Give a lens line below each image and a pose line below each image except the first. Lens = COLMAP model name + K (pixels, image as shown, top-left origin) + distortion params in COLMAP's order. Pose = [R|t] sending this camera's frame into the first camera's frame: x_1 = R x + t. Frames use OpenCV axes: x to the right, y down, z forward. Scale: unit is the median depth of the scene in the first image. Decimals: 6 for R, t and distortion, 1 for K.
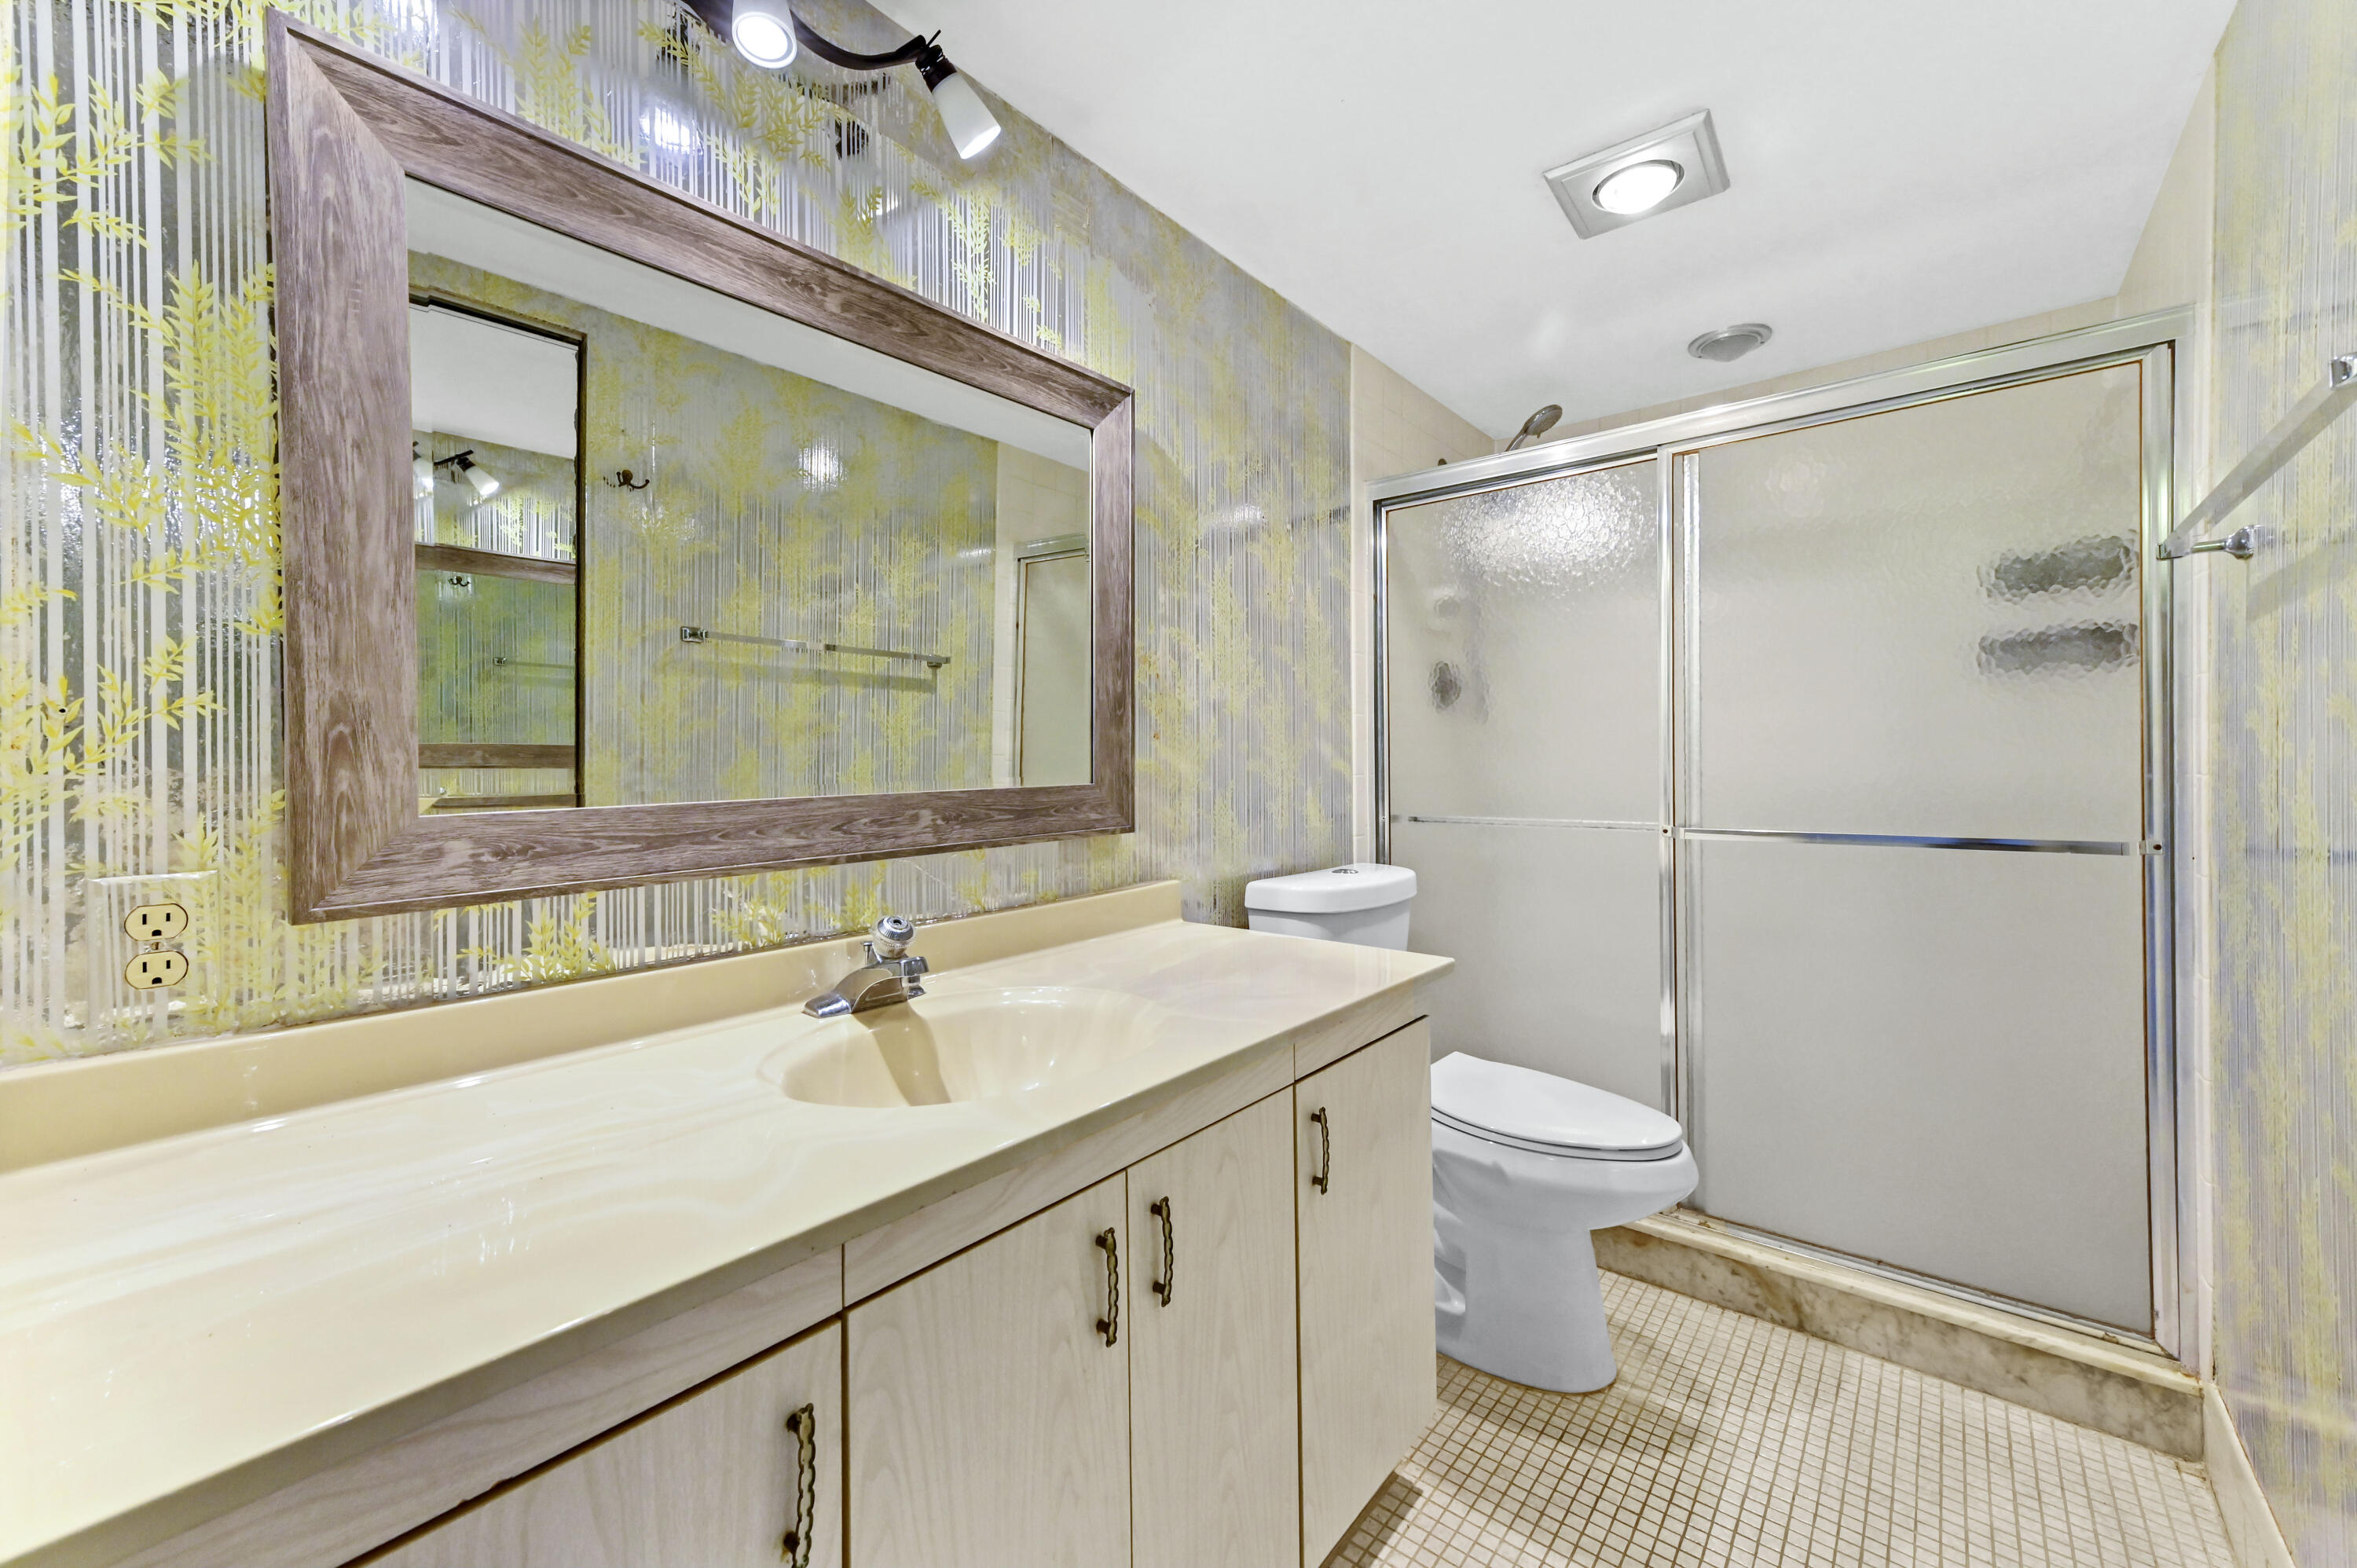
lens RADIAL K [[926.6, 0, 1173.6], [0, 926.6, 784.4], [0, 0, 1]] dist [0.010264, 0.000089]
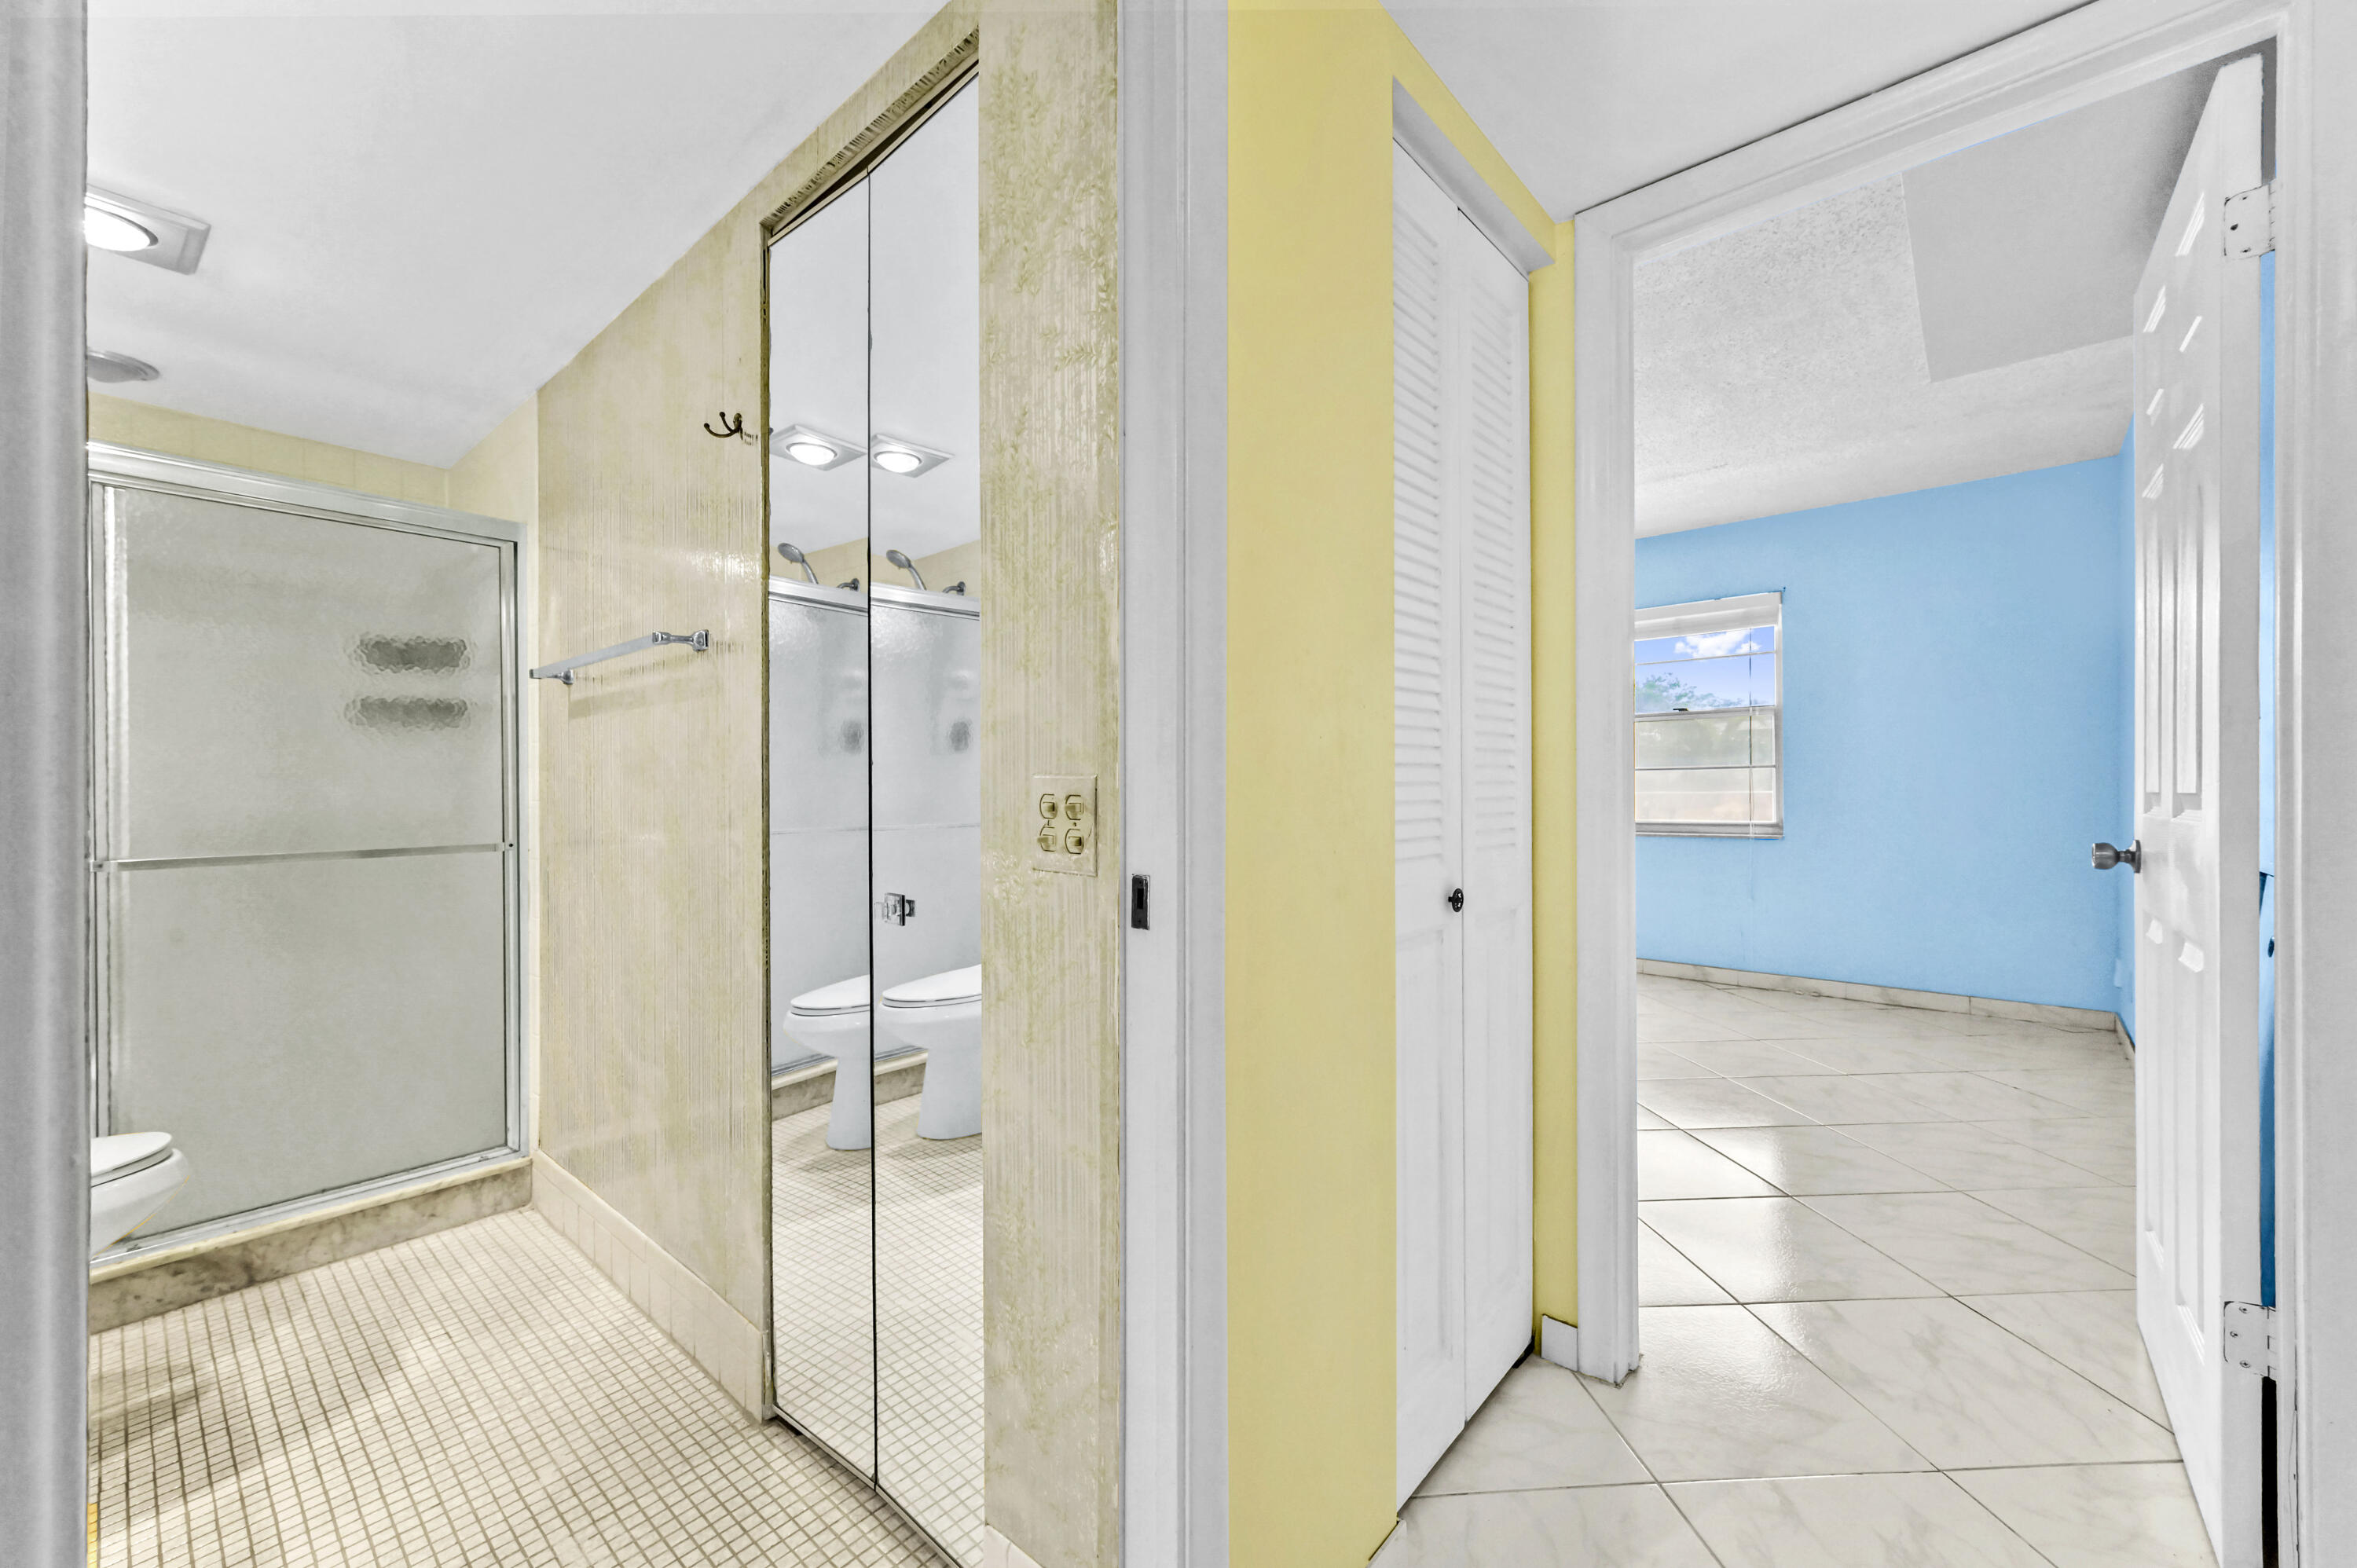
lens RADIAL K [[926.6, 0, 1173.6], [0, 926.6, 784.4], [0, 0, 1]] dist [0.010264, 0.000089]
pose [[0.016342, 0.018183, 0.999701, -0.517481], [0.018706, 0.999654, -0.018488, 0.010518], [-0.999691, 0.019003, 0.015996, -0.181003]]
